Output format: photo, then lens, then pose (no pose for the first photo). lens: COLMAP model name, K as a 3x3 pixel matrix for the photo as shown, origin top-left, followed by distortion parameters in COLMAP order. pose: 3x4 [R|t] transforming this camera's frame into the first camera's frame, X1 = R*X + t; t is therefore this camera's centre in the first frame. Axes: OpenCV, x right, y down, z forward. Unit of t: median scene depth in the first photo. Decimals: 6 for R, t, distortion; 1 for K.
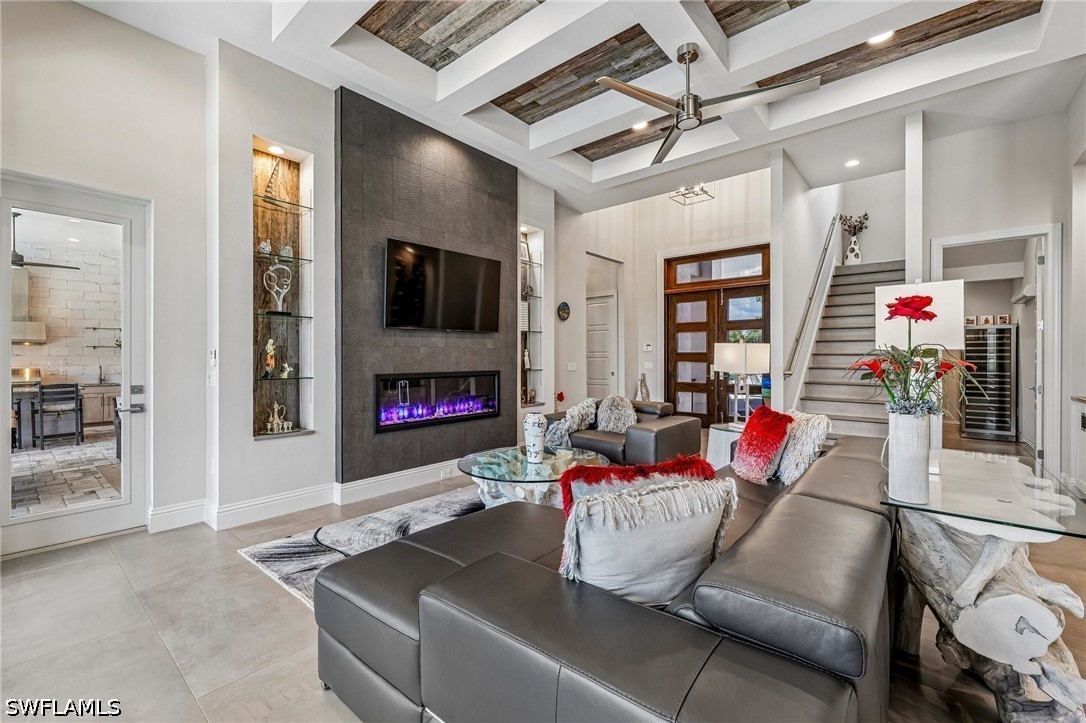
lens RADIAL K [[451.8, 0, 540.6], [0, 451.8, 356.2], [0, 0, 1]] dist [0.002773, -0.000852]
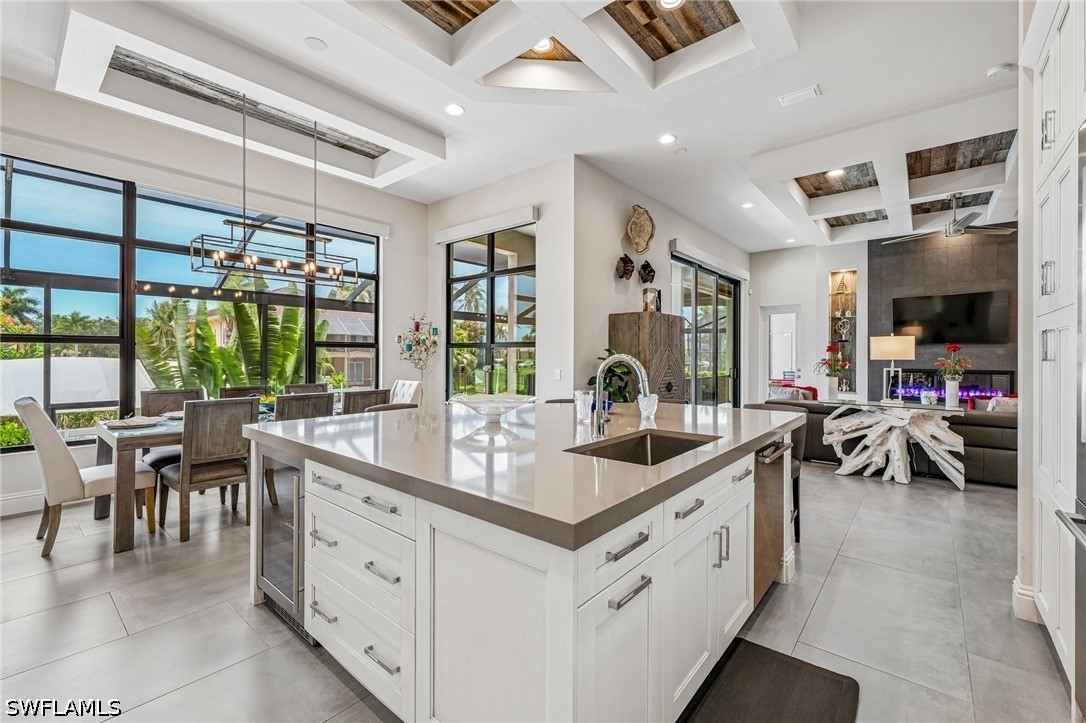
lens RADIAL K [[451.8, 0, 552.9], [0, 451.8, 356.2], [0, 0, 1]] dist [0.002773, -0.000852]
pose [[-0.012442, 0.007105, -0.999897, 1.634264], [-0.005720, 0.999958, 0.007176, -0.020471], [0.999906, 0.005809, -0.012400, -0.436589]]
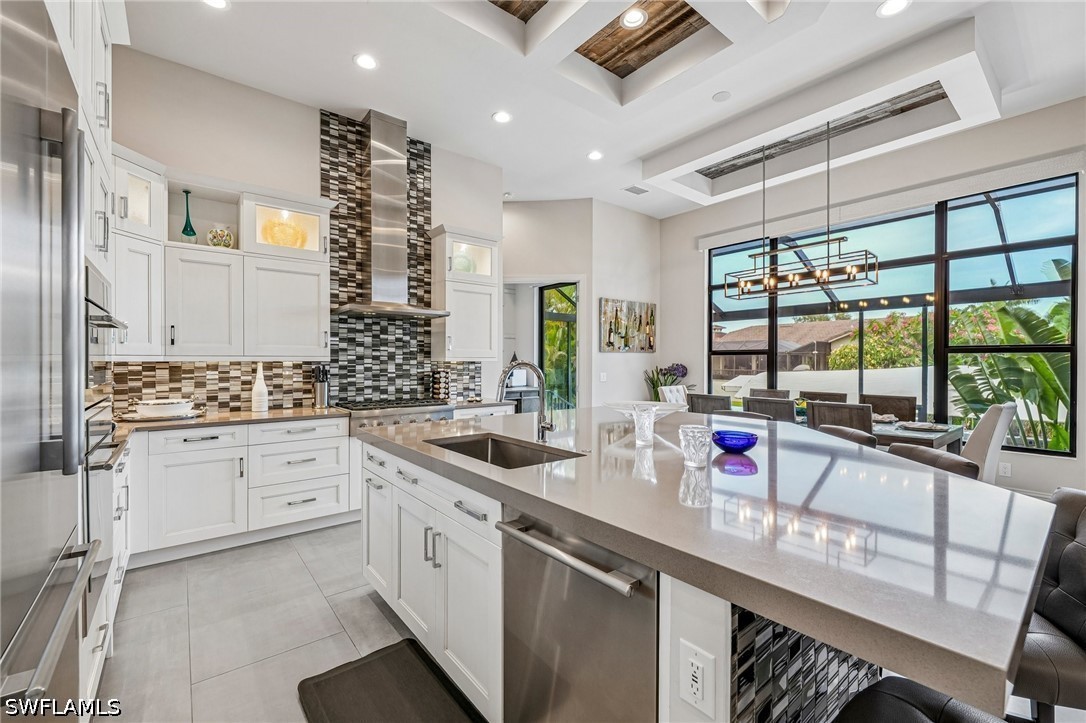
lens RADIAL K [[451.8, 0, 543.9], [0, 451.8, 364.8], [0, 0, 1]] dist [0.002773, -0.000852]
pose [[-0.980356, 0.002263, 0.197224, 1.007841], [0.002975, 0.999990, 0.003314, -0.012826], [-0.197214, 0.003836, -0.980353, 0.123813]]
